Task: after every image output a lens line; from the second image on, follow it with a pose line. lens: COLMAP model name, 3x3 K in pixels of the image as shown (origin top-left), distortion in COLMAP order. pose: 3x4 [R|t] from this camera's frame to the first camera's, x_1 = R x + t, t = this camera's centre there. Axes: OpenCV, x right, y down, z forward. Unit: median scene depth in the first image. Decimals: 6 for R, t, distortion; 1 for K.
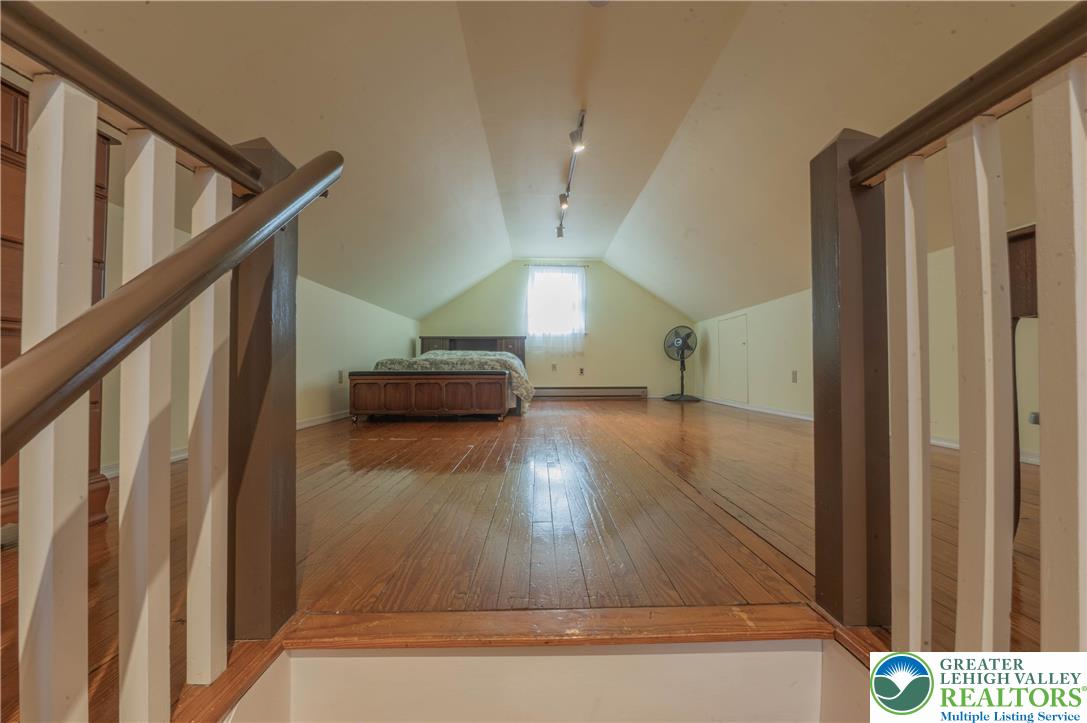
lens RADIAL K [[432.1, 0, 542.7], [0, 432.1, 359.4], [0, 0, 1]] dist [-0.011775, -0.000311]
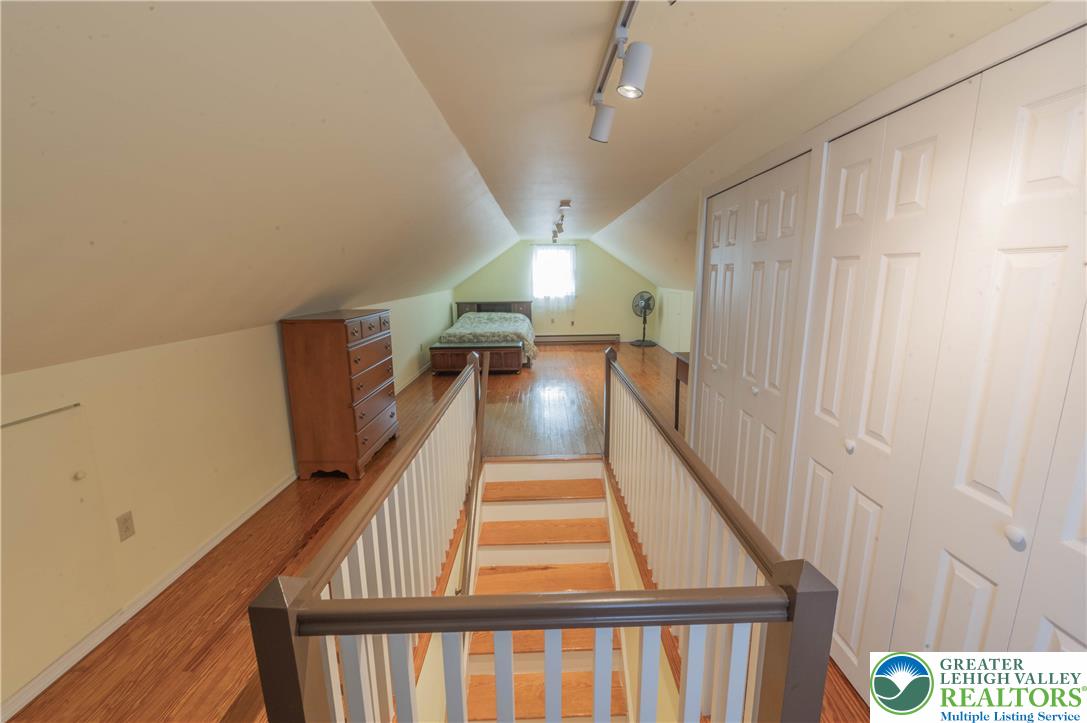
lens RADIAL K [[432.1, 0, 542.7], [0, 432.1, 359.4], [0, 0, 1]] dist [-0.011775, -0.000311]
pose [[0.999836, -0.011049, -0.014336, 0.013467], [0.013904, 0.975967, 0.217473, -0.170305], [0.011588, -0.217636, 0.975961, -0.393368]]
